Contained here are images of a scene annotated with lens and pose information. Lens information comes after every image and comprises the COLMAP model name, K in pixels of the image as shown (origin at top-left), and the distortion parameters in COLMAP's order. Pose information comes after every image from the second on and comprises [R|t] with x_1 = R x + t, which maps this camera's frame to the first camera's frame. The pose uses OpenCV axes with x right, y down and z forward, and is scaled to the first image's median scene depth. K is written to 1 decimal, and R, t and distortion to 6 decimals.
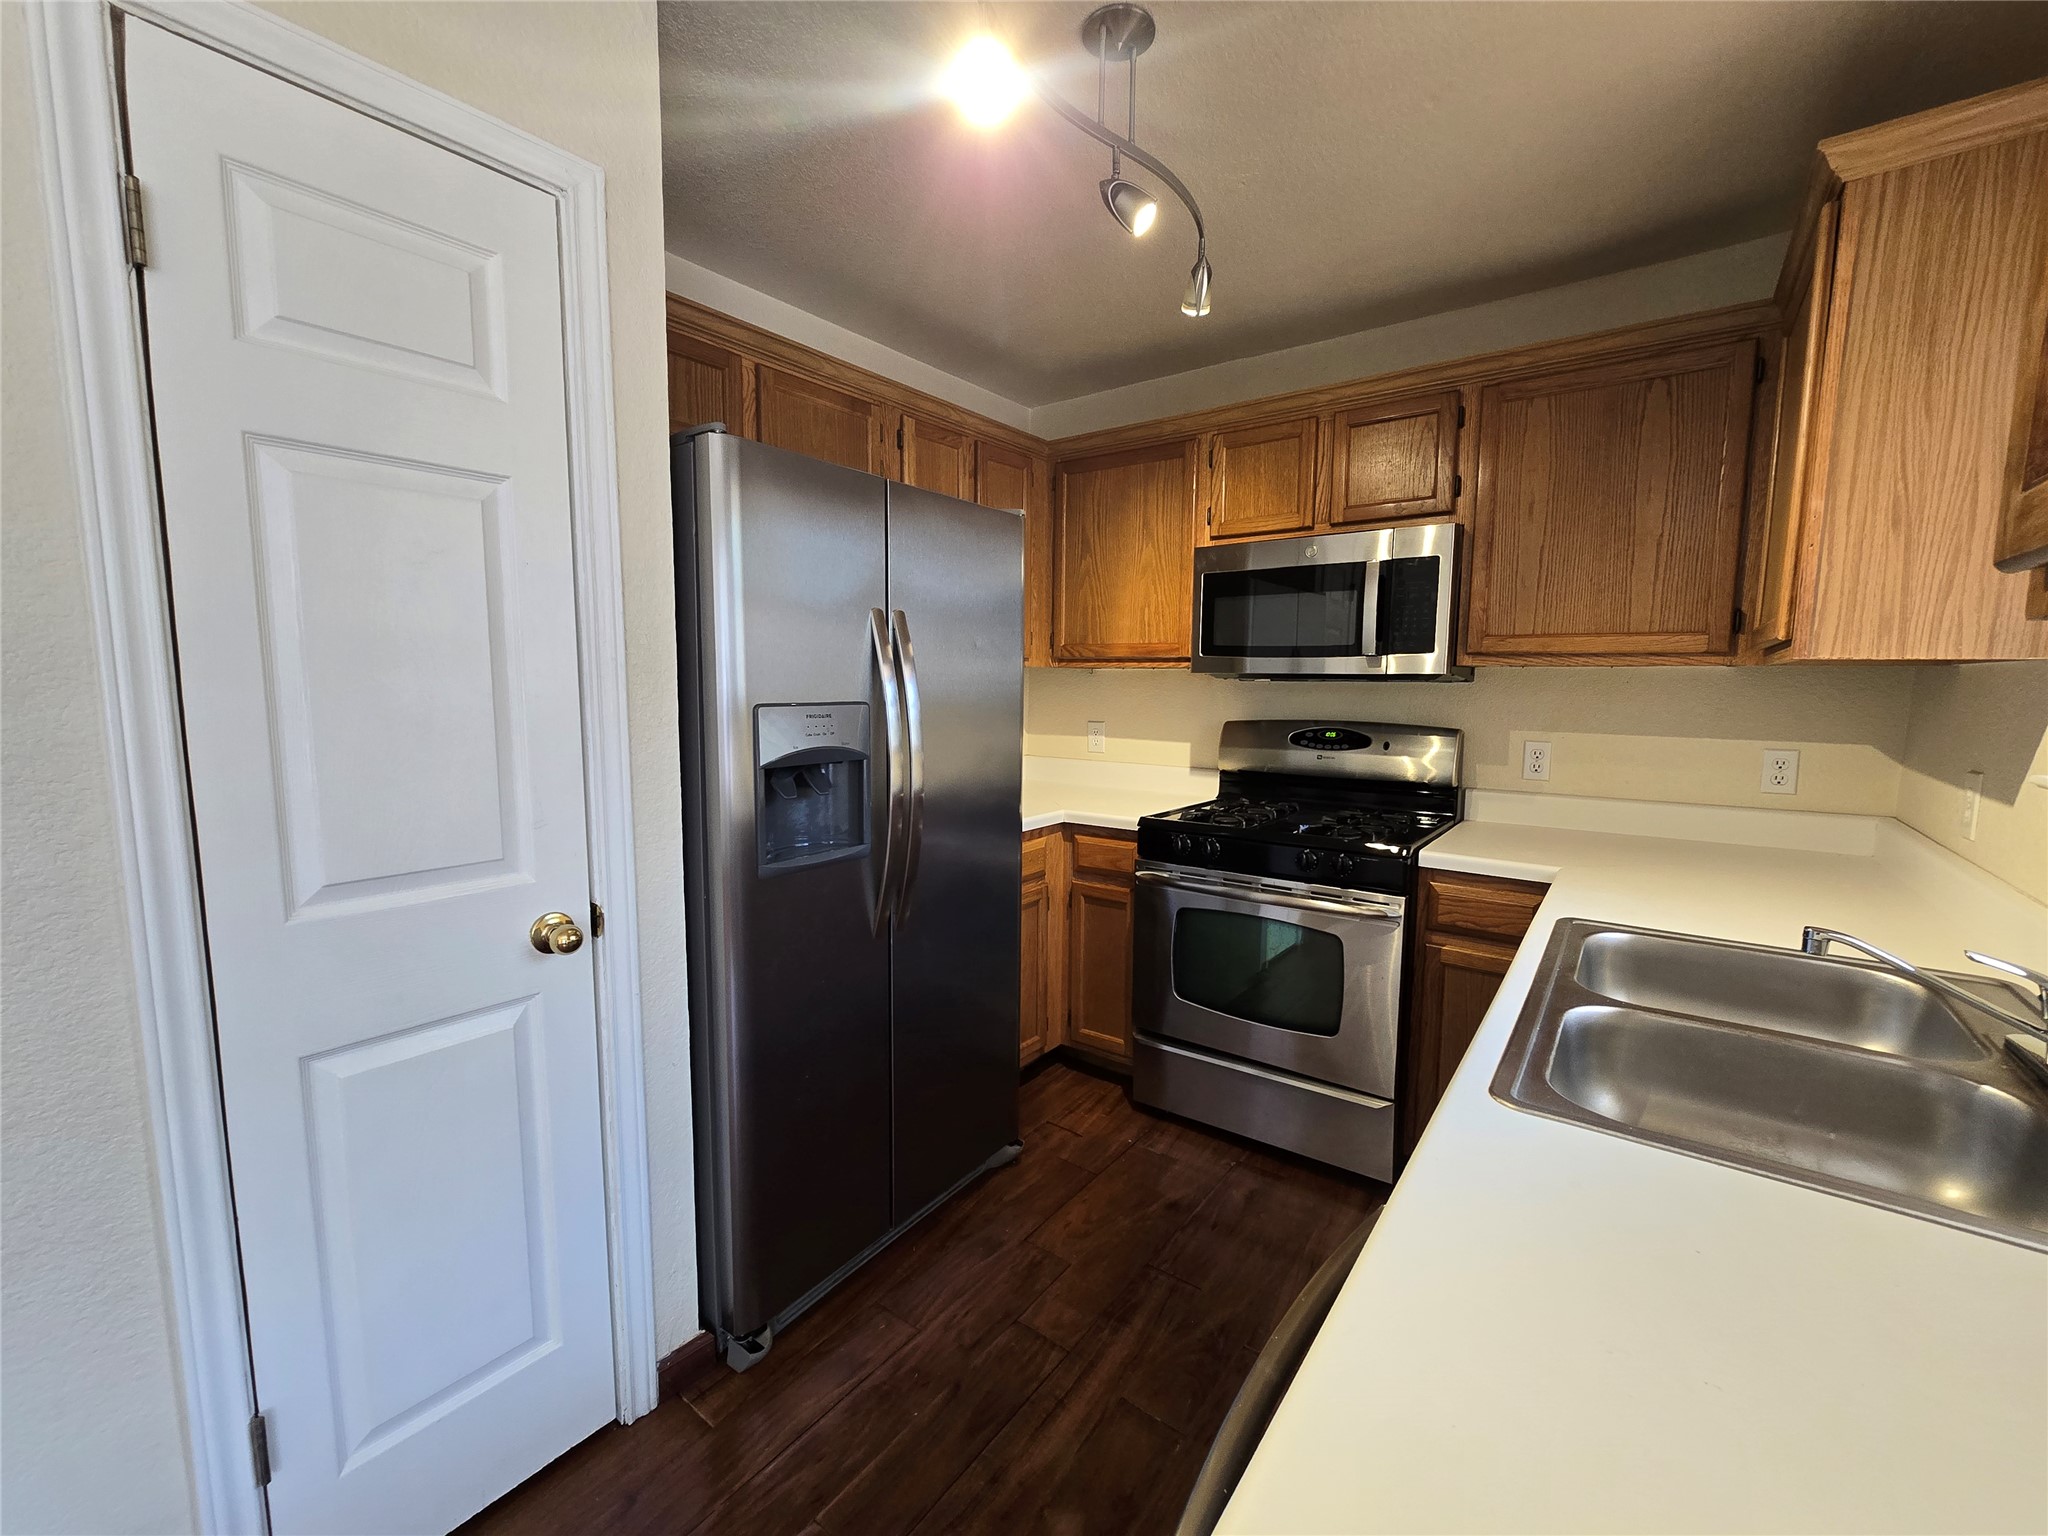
lens RADIAL K [[833.9, 0, 1029.3], [0, 833.9, 767.9], [0, 0, 1]] dist [-0.003566, -0.000124]
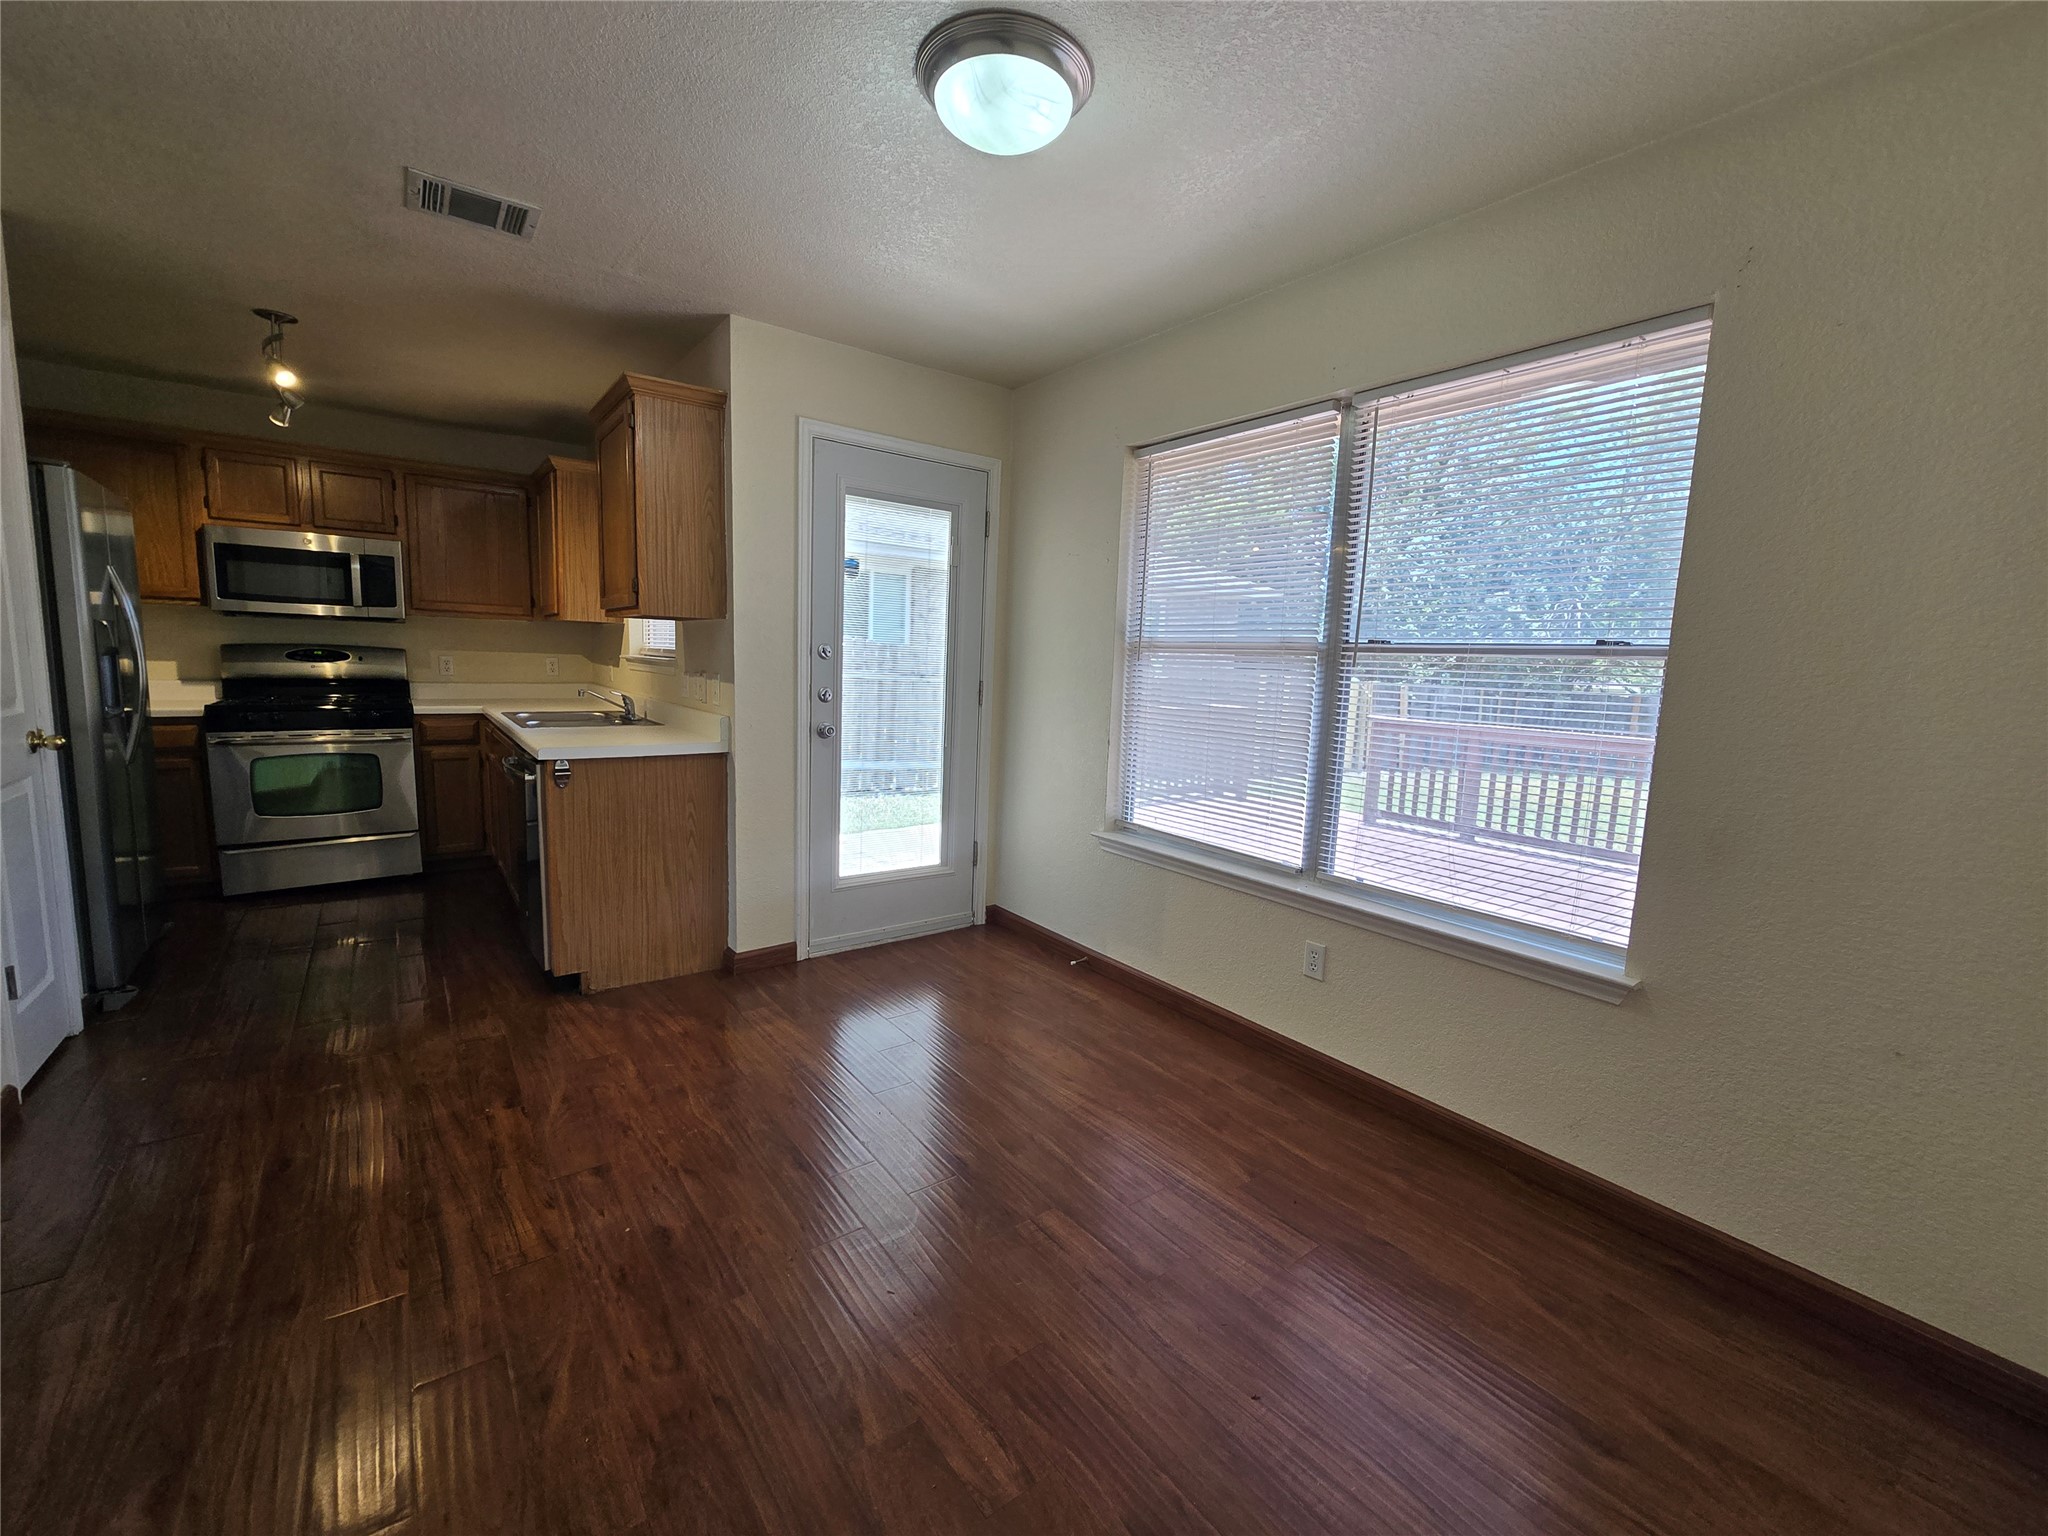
lens RADIAL K [[833.9, 0, 1020.2], [0, 833.9, 765.9], [0, 0, 1]] dist [-0.003566, -0.000124]
pose [[0.278802, -0.120939, 0.952703, -0.989383], [0.067659, 0.992047, 0.106134, 0.118932], [-0.957962, 0.034868, 0.284767, -0.916443]]
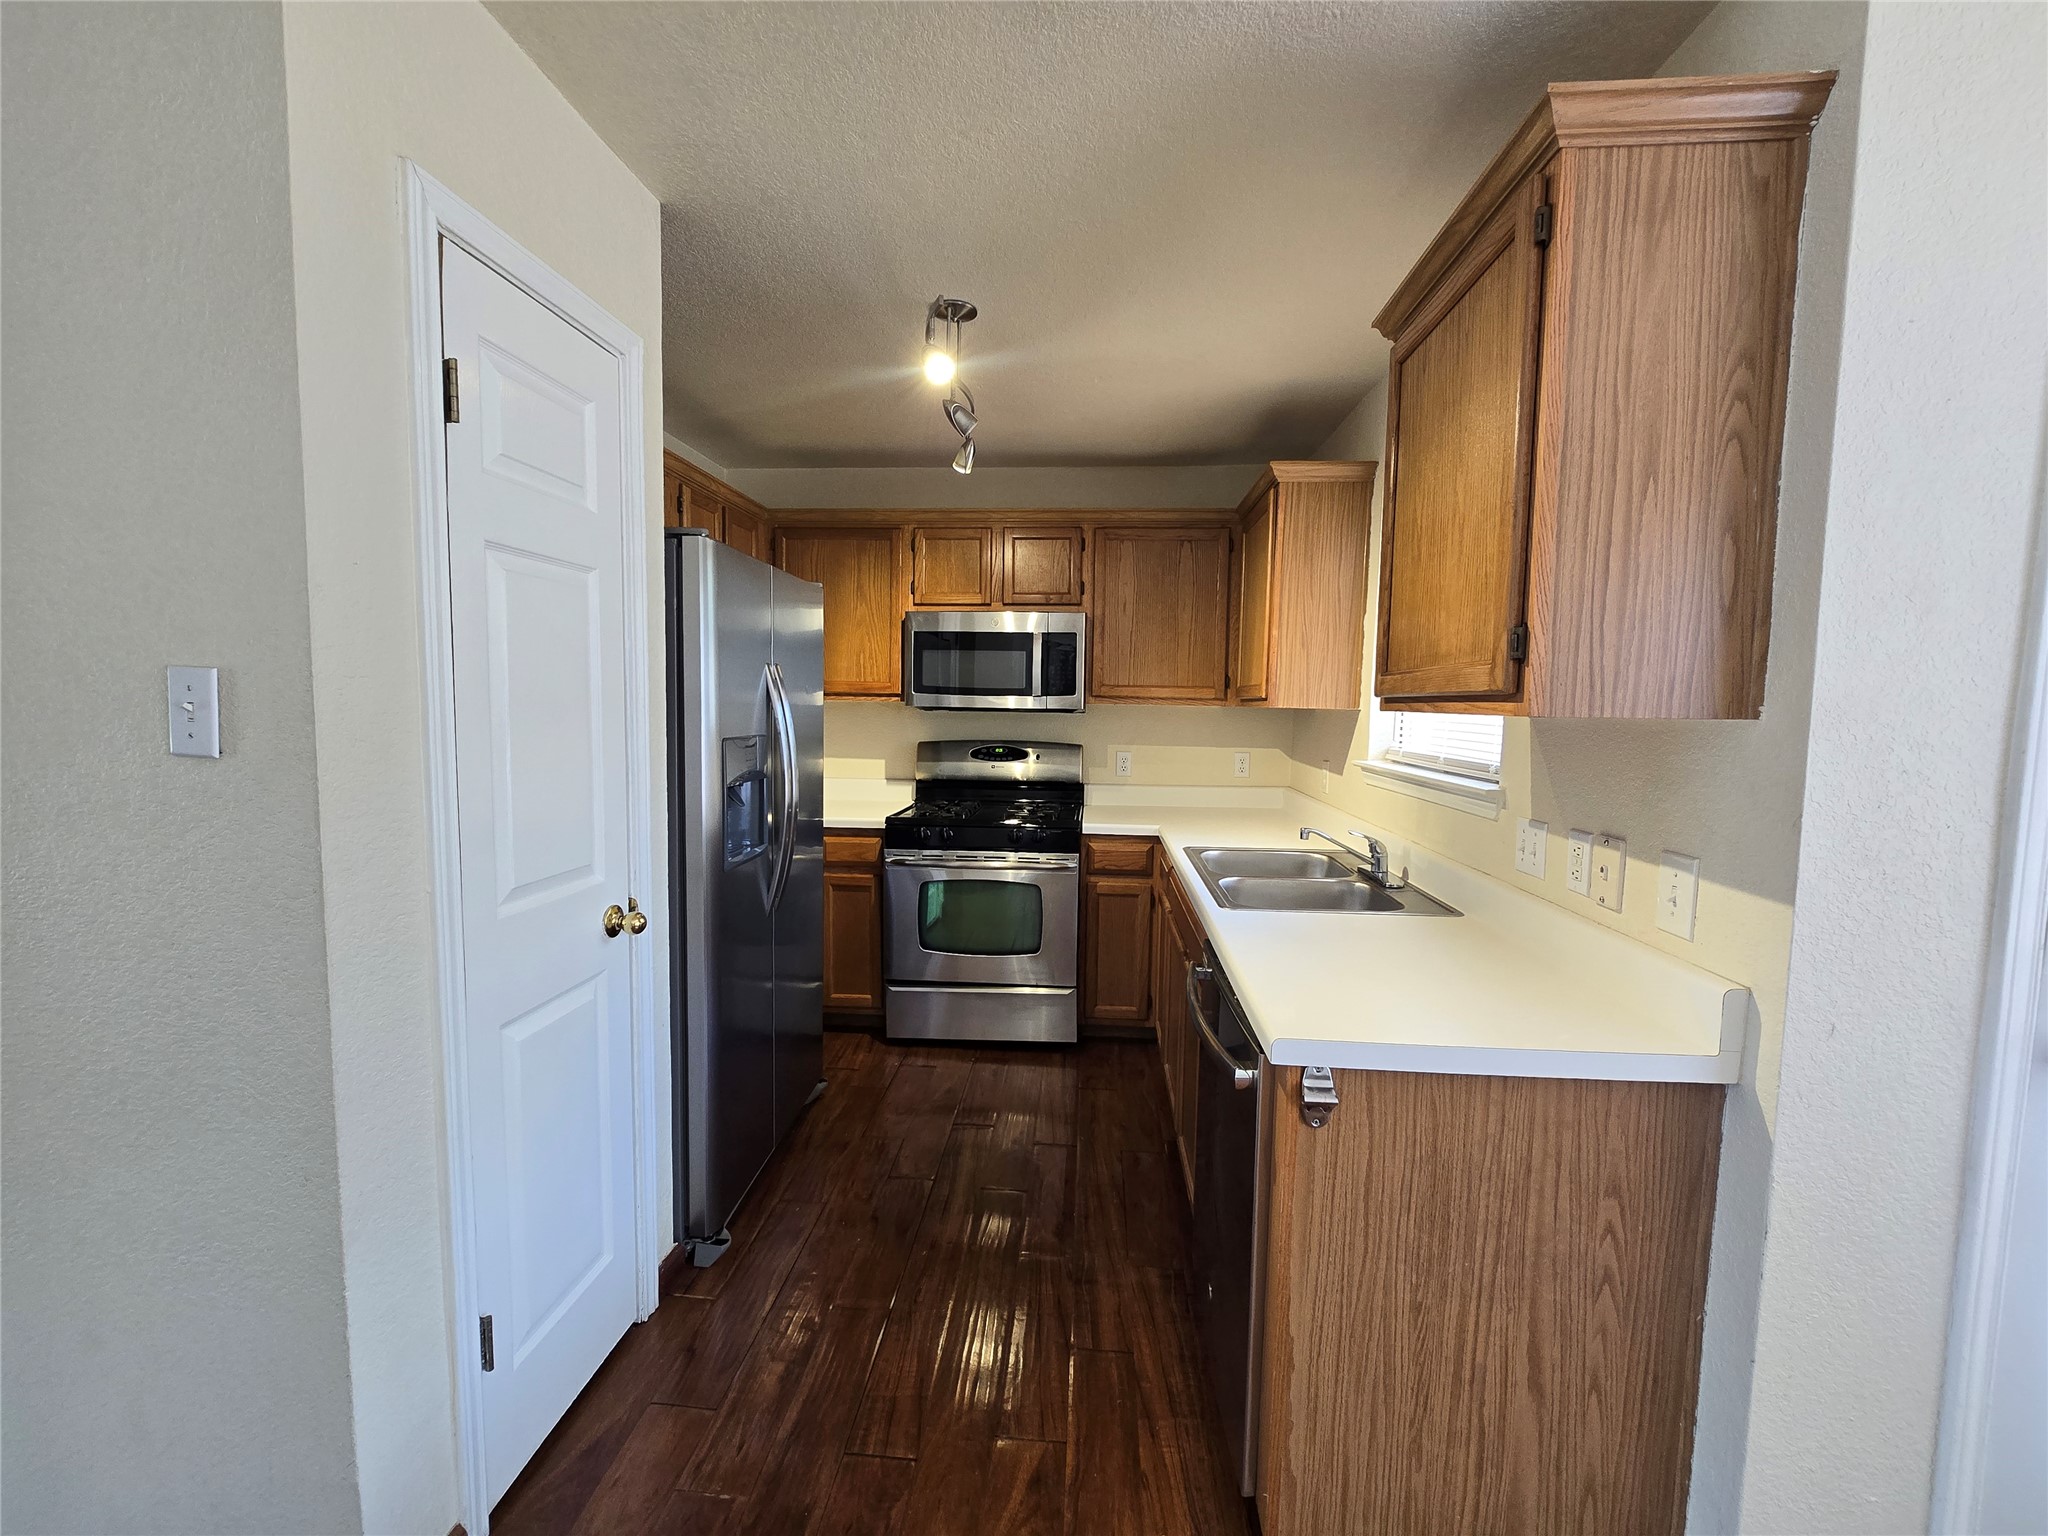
lens RADIAL K [[833.9, 0, 1030.2], [0, 833.9, 768.5], [0, 0, 1]] dist [-0.003566, -0.000124]
pose [[0.843158, -0.036736, 0.536410, -0.412518], [0.047131, 0.998873, -0.005676, 0.001141], [-0.535596, 0.030068, 0.843939, -0.246853]]
